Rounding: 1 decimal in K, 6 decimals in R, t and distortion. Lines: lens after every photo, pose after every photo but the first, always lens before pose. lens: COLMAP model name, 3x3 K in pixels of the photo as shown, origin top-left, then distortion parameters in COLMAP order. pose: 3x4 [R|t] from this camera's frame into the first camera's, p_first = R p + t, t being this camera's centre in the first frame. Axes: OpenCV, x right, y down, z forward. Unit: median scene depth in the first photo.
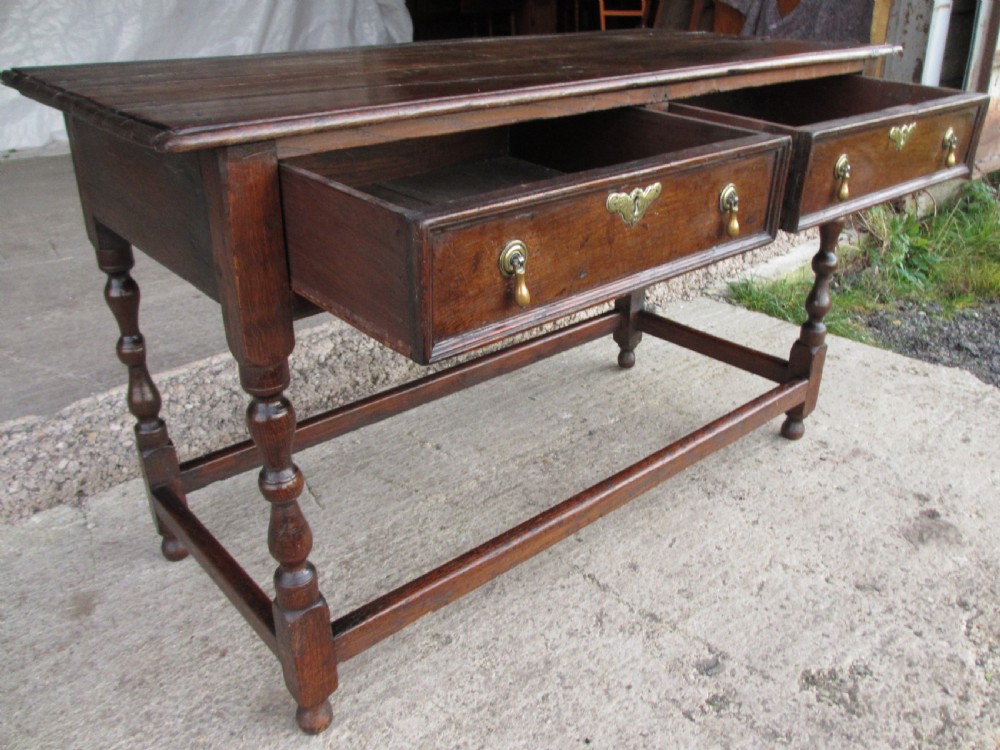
lens RADIAL K [[828.4, 0, 498.9], [0, 828.4, 386.5], [0, 0, 1]] dist [-0.045898, 0.012576]
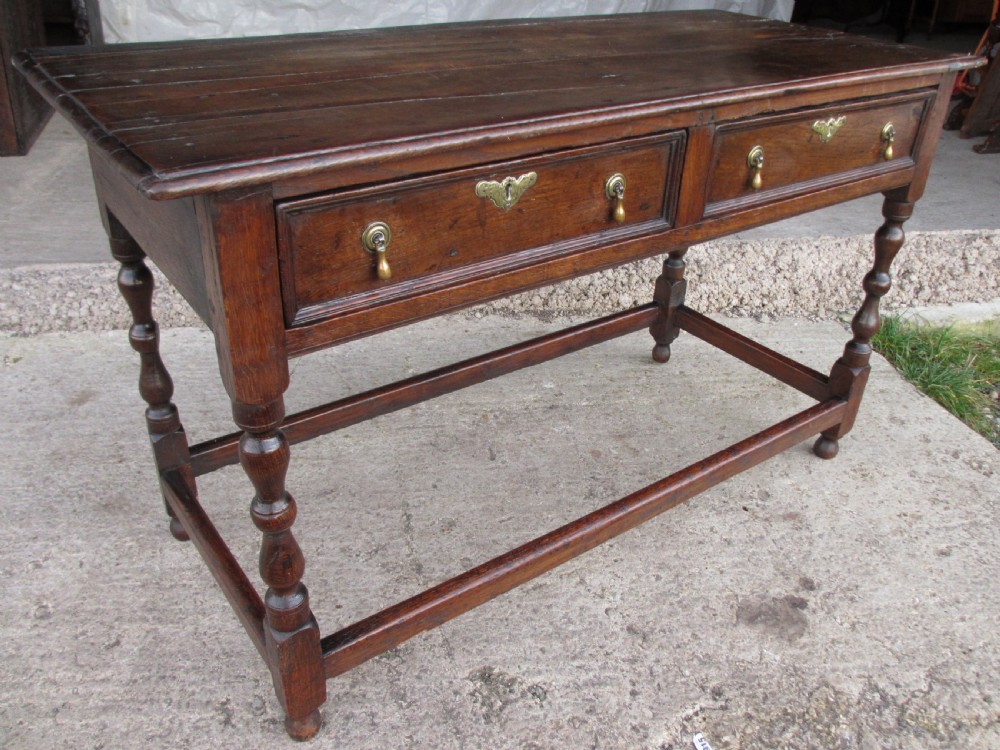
lens RADIAL K [[834.1, 0, 499.3], [0, 834.1, 376.9], [0, 0, 1]] dist [-0.055626, 0.024301]
pose [[0.858099, 0.289356, -0.424192, 0.576723], [-0.267376, 0.957065, 0.111970, -0.091742], [0.438379, 0.017338, 0.898623, 0.064440]]
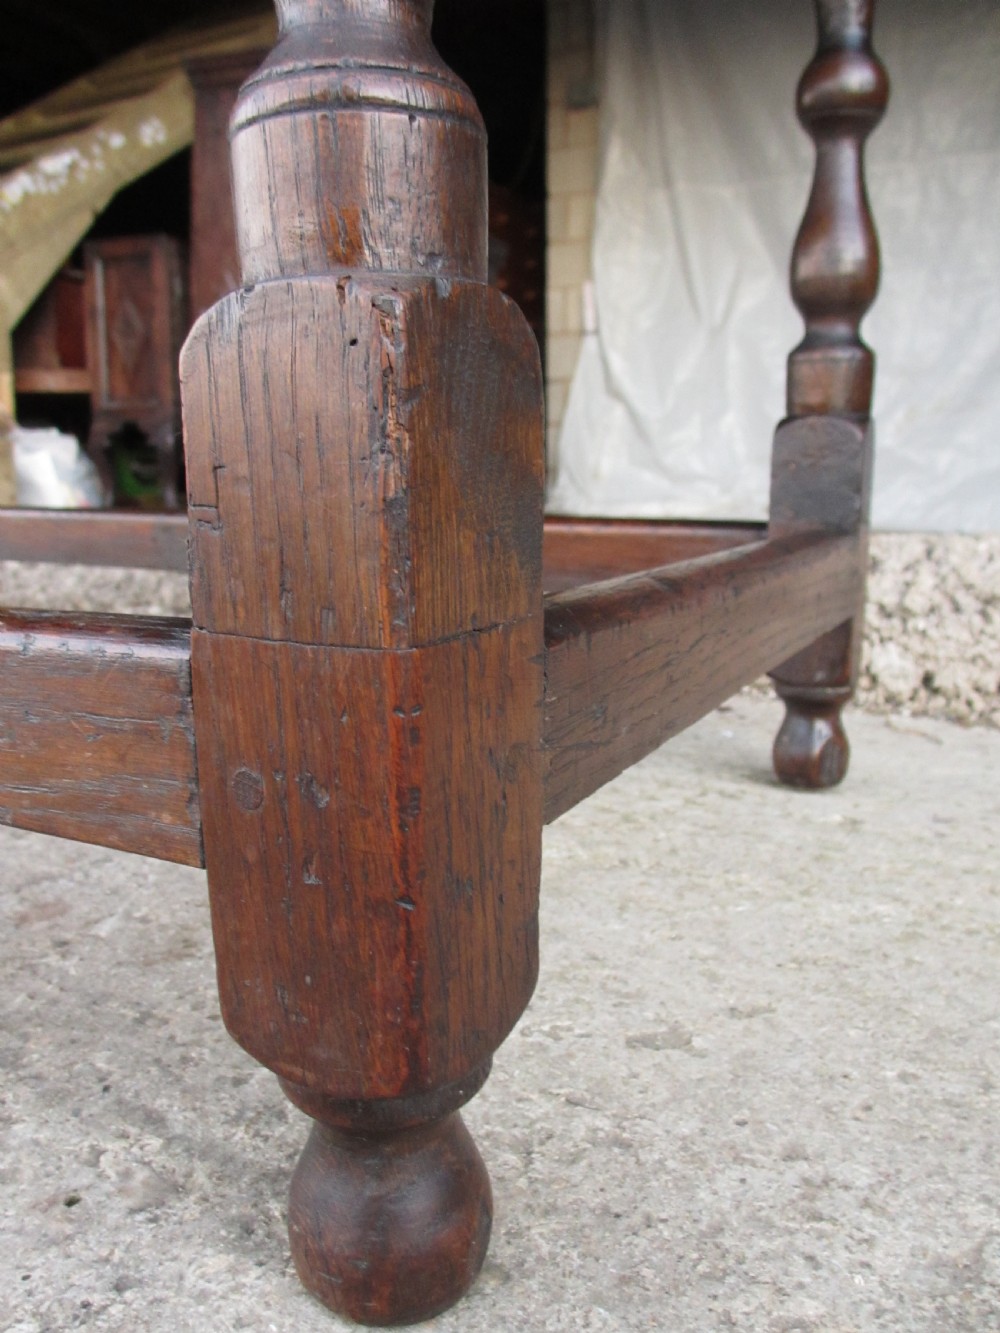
lens RADIAL K [[1104.3, 0, 488.1], [0, 1104.3, 665.3], [0, 0, 1]] dist [-0.045898, 0.012576]
pose [[0.357769, 0.170990, -0.918021, 0.576353], [-0.421458, 0.906836, 0.004657, -0.025150], [0.833291, 0.385241, 0.396503, 1.098499]]
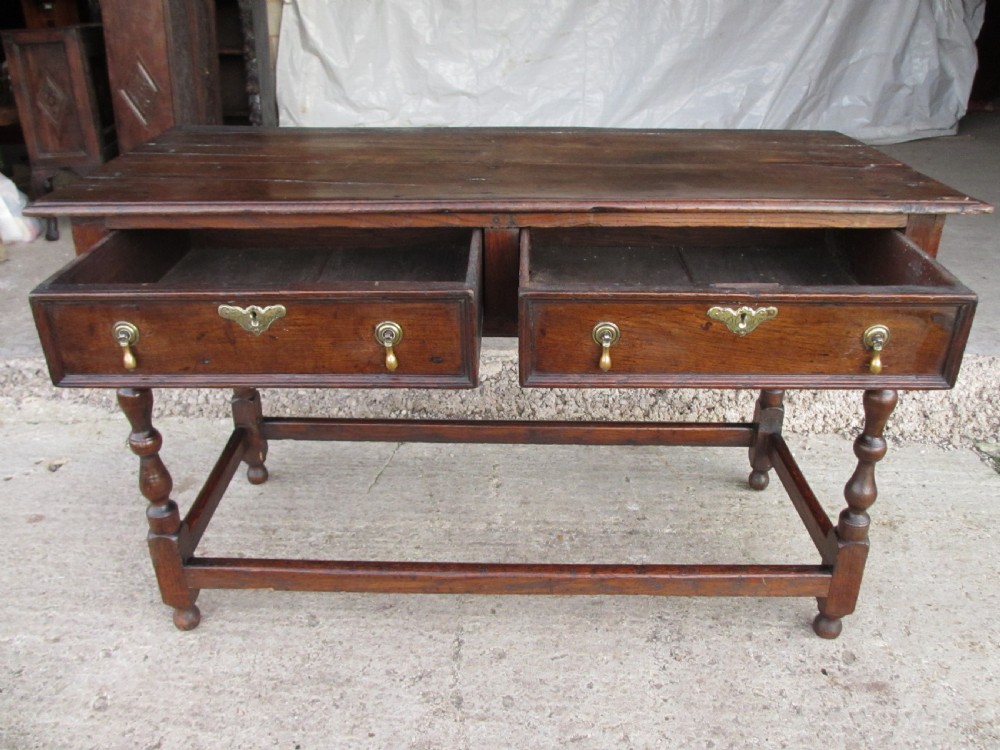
lens RADIAL K [[833.9, 0, 500.0], [0, 833.9, 375.0], [0, 0, 1]] dist [-0.065365, 0.040750]
pose [[0.741766, 0.295525, -0.602037, 0.637677], [-0.304220, 0.948278, 0.090658, -0.192987], [0.597690, 0.115905, 0.793305, 0.135650]]
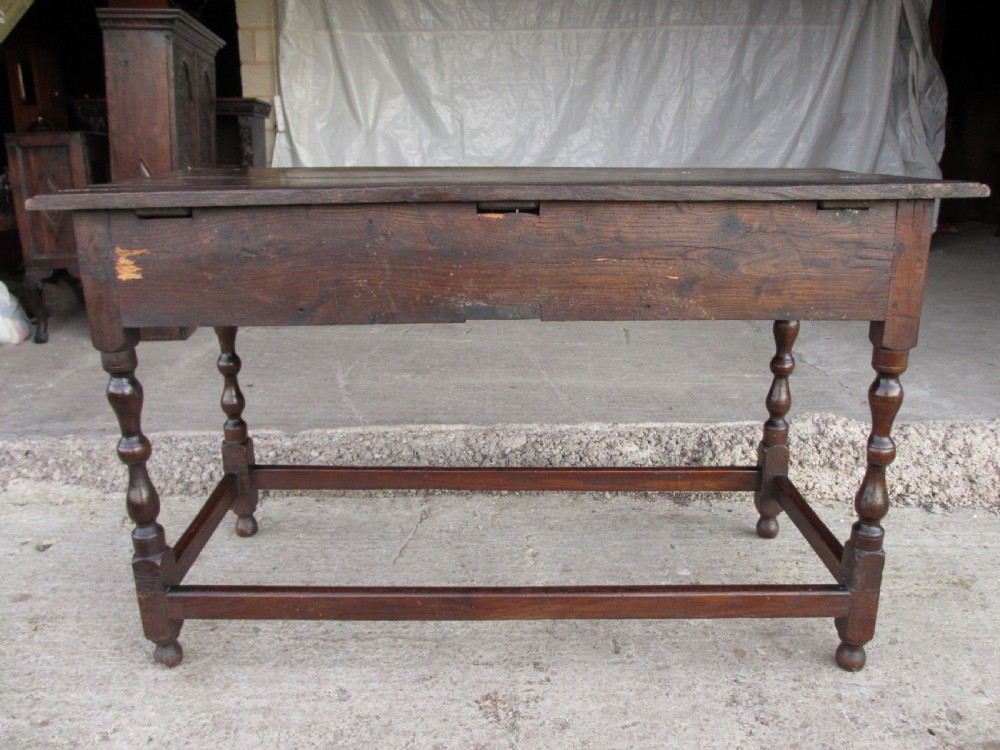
lens RADIAL K [[834.1, 0, 499.3], [0, 834.1, 376.9], [0, 0, 1]] dist [-0.055626, 0.024301]
pose [[0.763875, 0.182325, -0.619074, 0.559615], [-0.289991, 0.953937, -0.076873, -0.050386], [0.576541, 0.238247, 0.781561, 0.160665]]
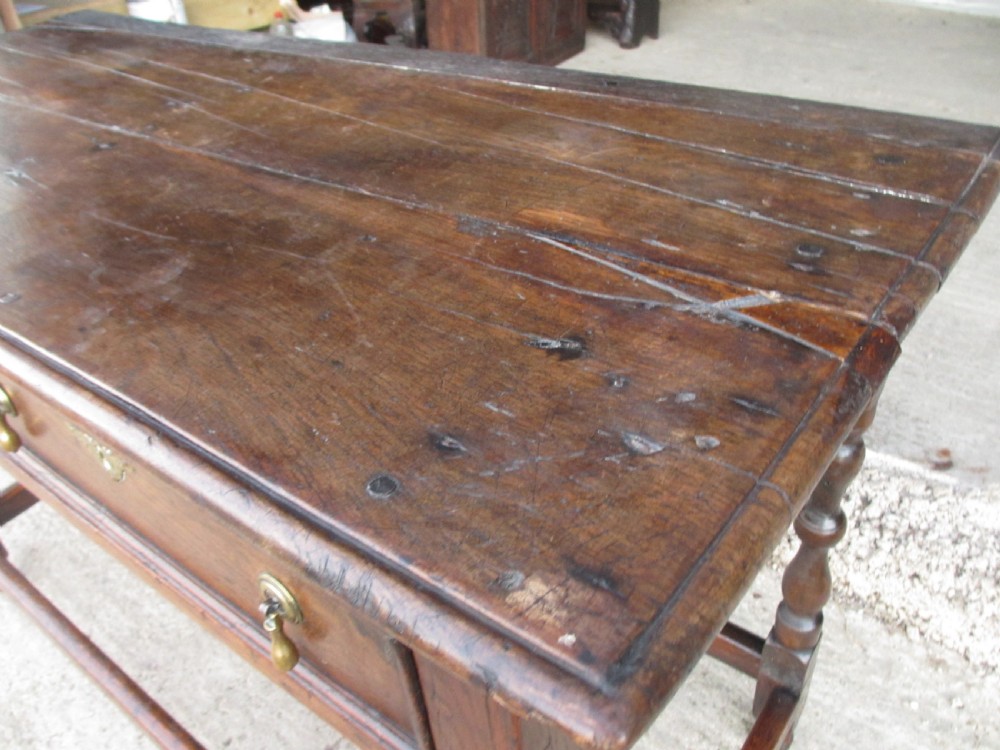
lens RADIAL K [[833.9, 0, 500.0], [0, 833.9, 375.0], [0, 0, 1]] dist [-0.065365, 0.040750]
pose [[0.194600, 0.557686, -0.806918, 0.565519], [-0.371529, 0.803258, 0.465557, -0.535129], [0.907798, 0.209196, 0.363510, 0.867900]]
